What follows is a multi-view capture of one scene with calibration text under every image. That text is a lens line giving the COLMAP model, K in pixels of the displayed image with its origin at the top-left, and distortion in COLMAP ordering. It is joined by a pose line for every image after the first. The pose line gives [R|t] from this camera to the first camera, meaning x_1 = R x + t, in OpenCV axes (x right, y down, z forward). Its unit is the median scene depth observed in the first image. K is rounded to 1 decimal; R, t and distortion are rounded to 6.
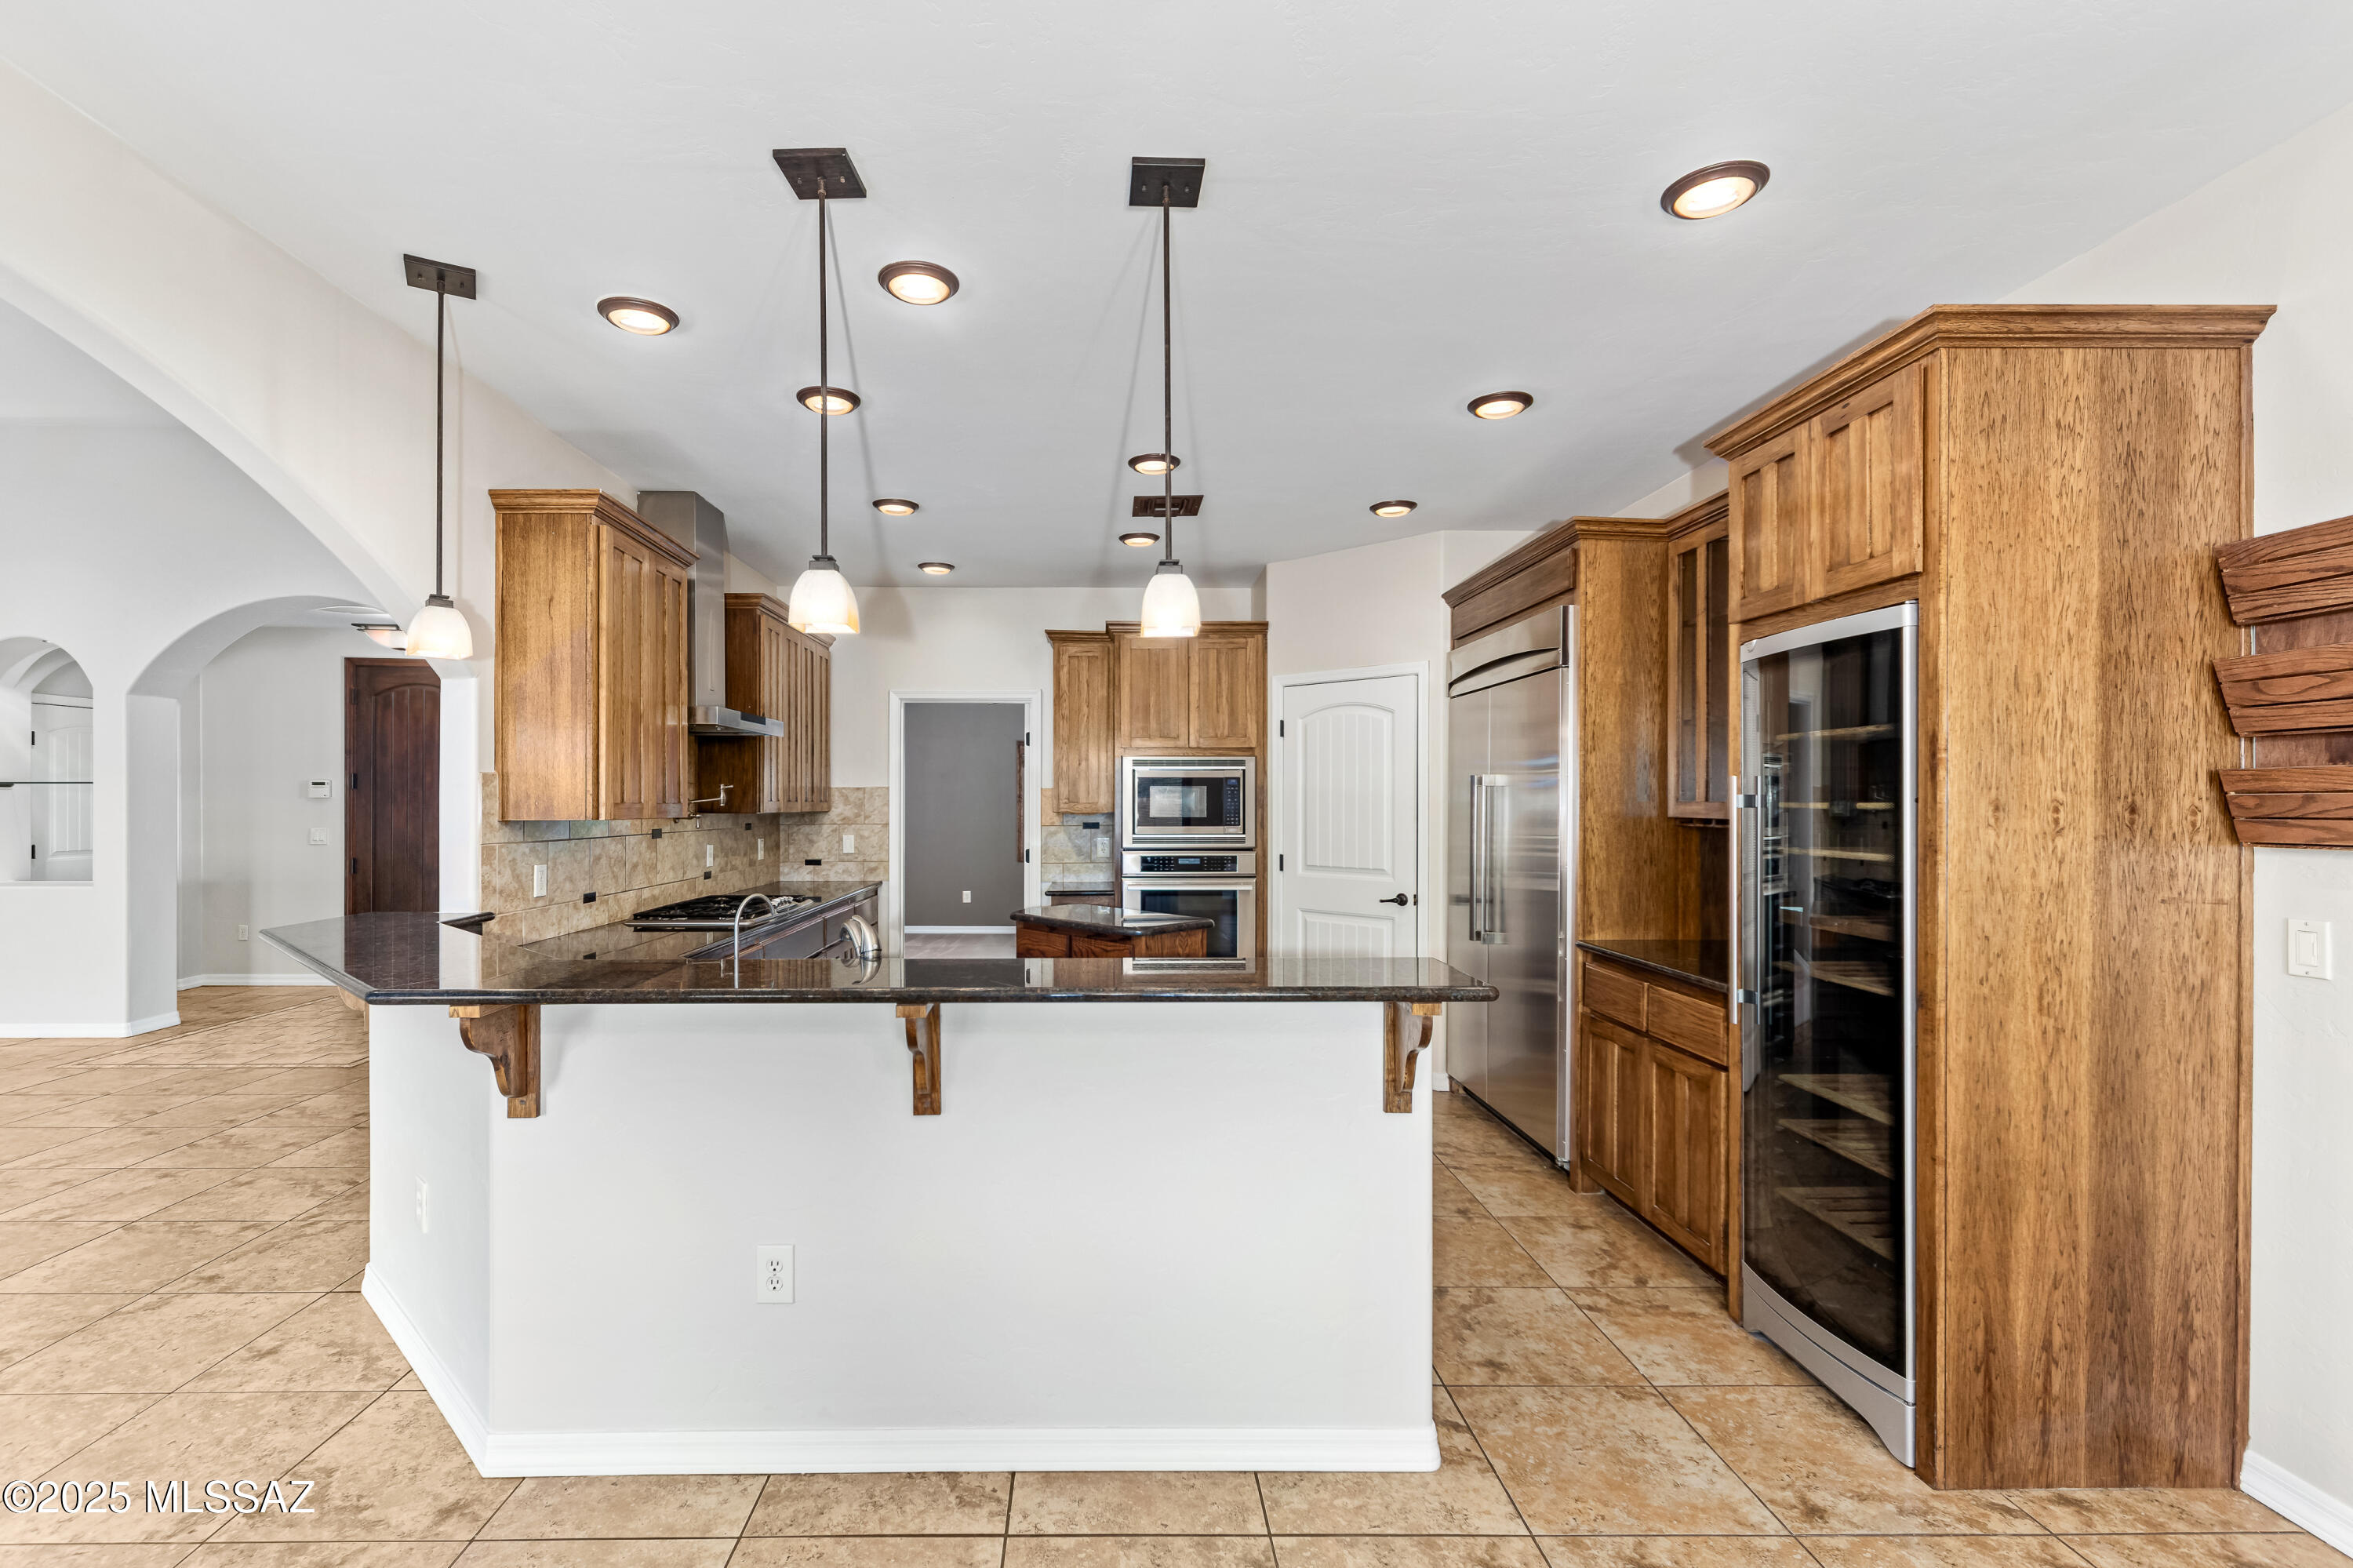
lens RADIAL K [[946.3, 0, 1176.5], [0, 946.3, 784.0], [0, 0, 1]] dist [-0.000204, -0.000617]
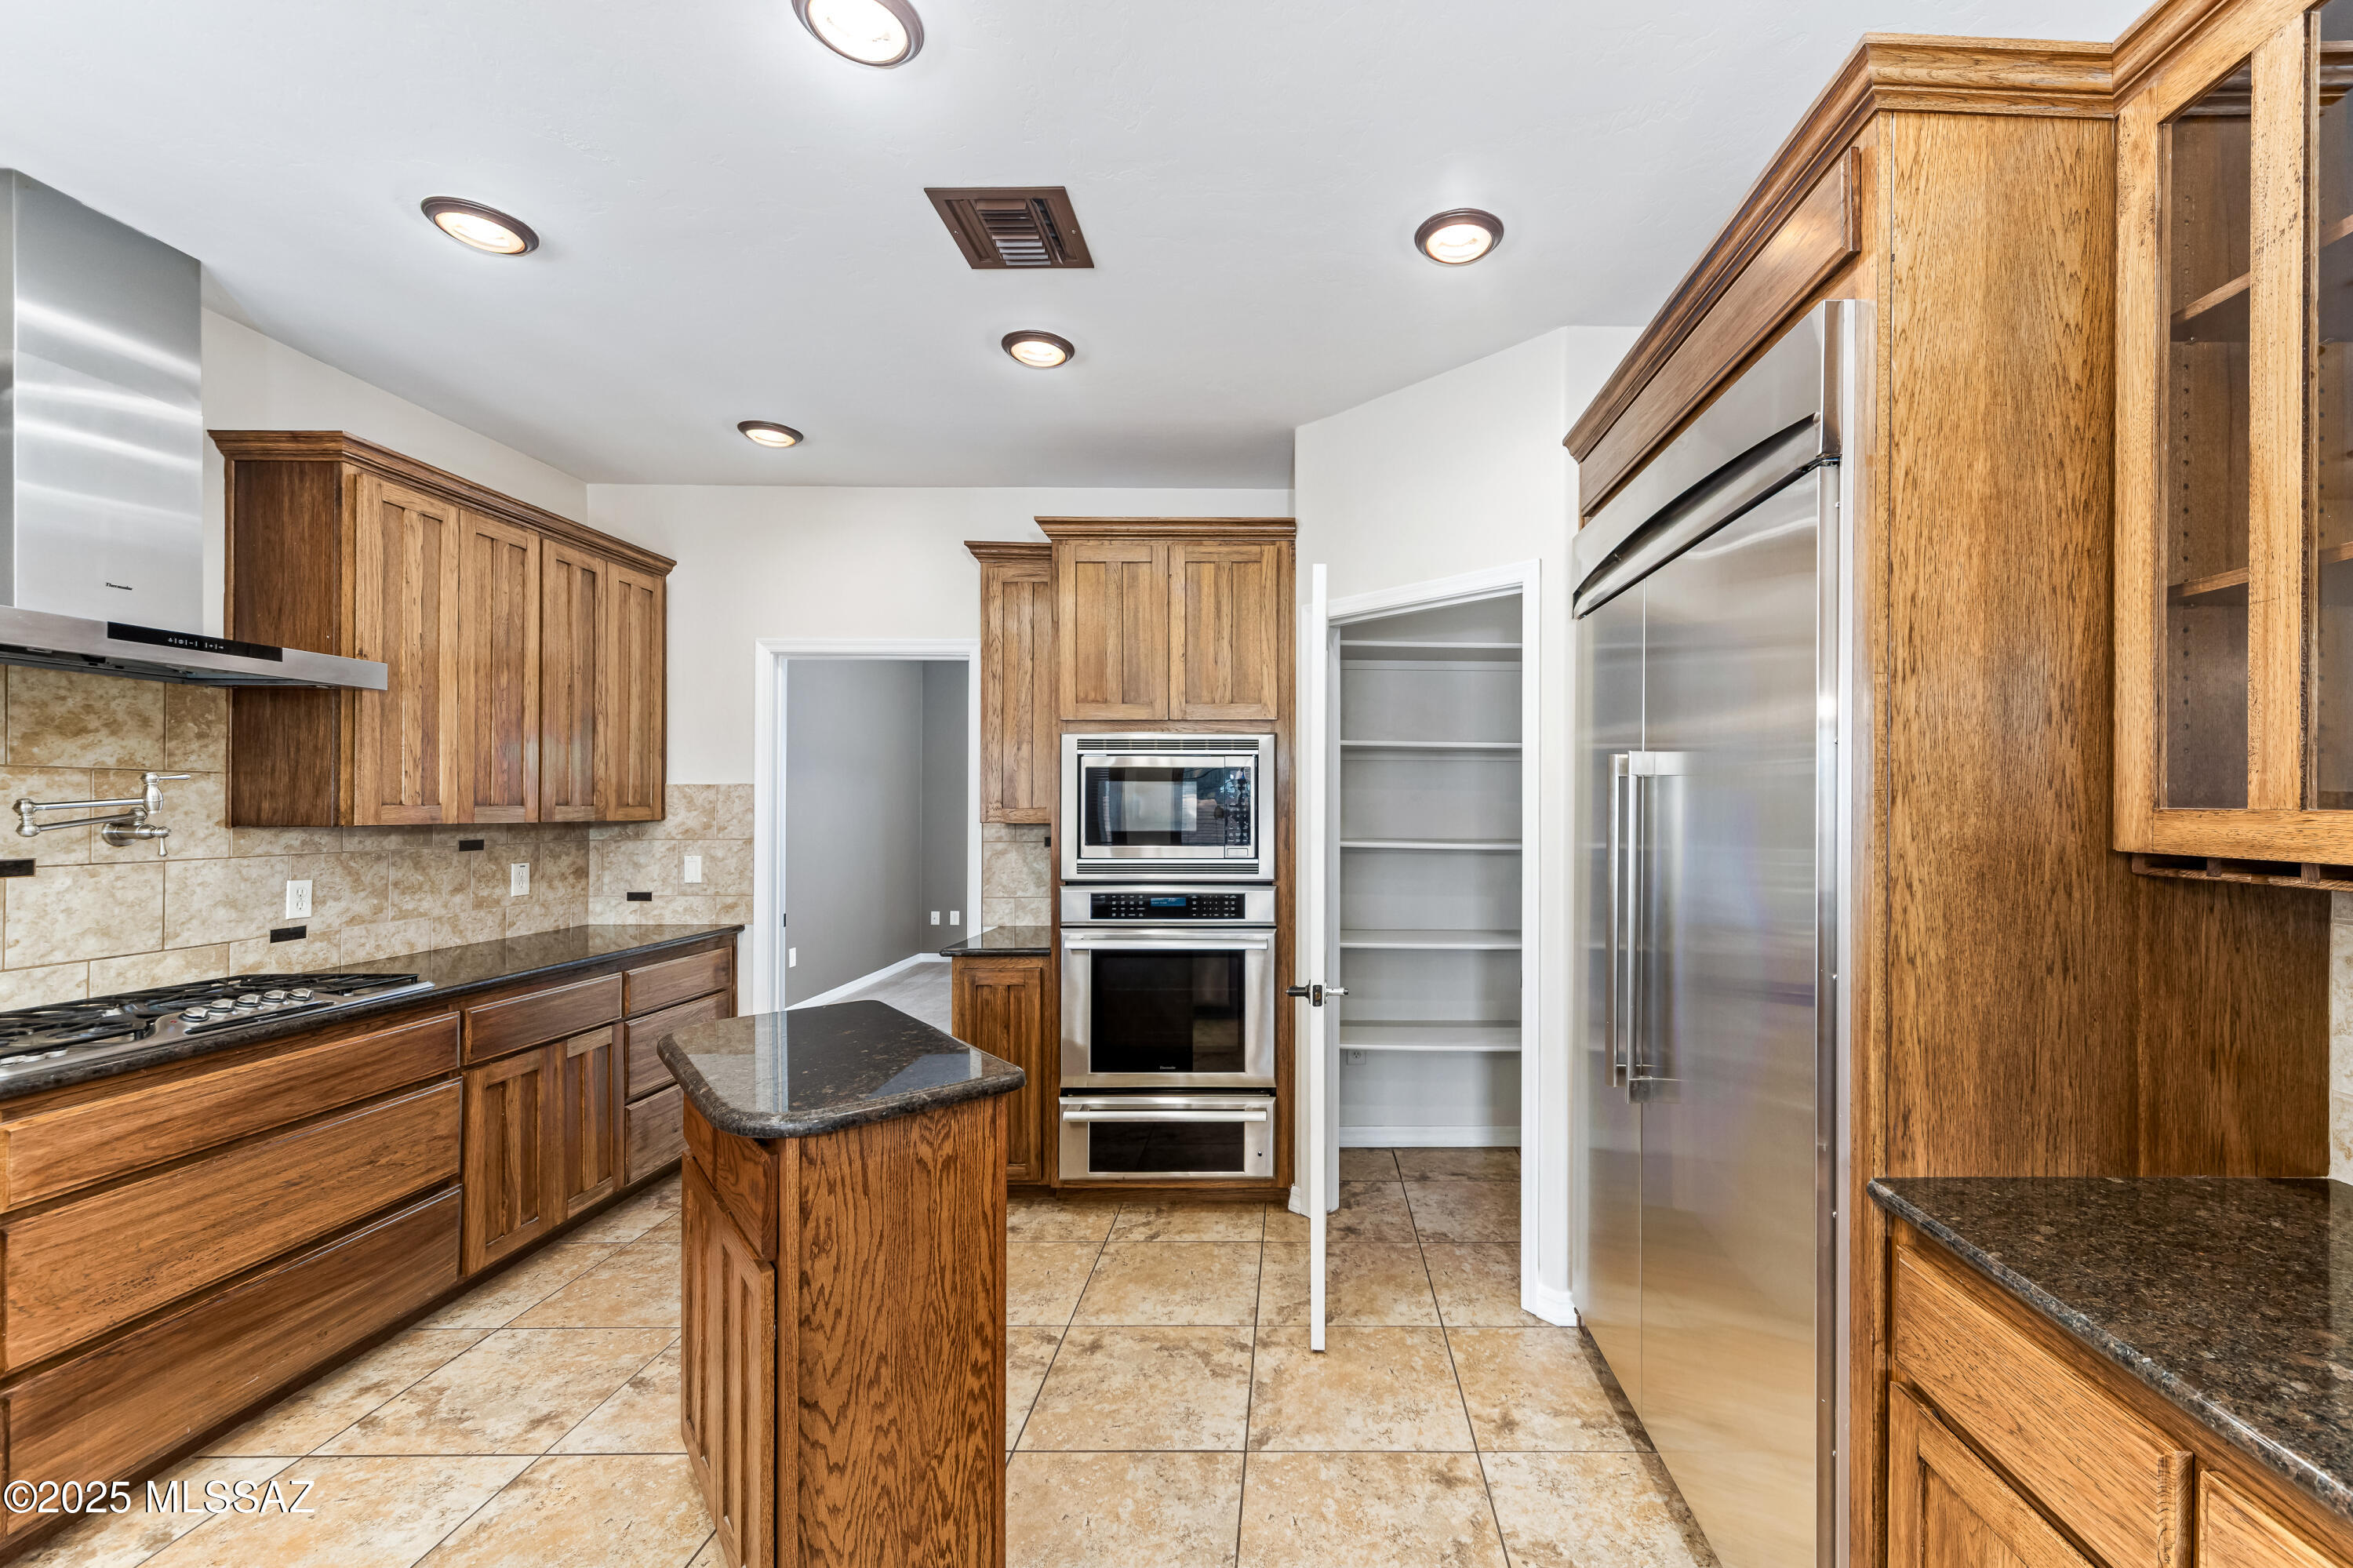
lens RADIAL K [[1422.4, 0, 1176.5], [0, 1422.4, 784.0], [0, 0, 1]] dist [-0.002093, -0.000572]
pose [[0.999995, 0.001066, -0.003111, 0.057689], [-0.001056, 0.999995, 0.002994, 0.002871], [0.003115, -0.002991, 0.999991, 0.166879]]
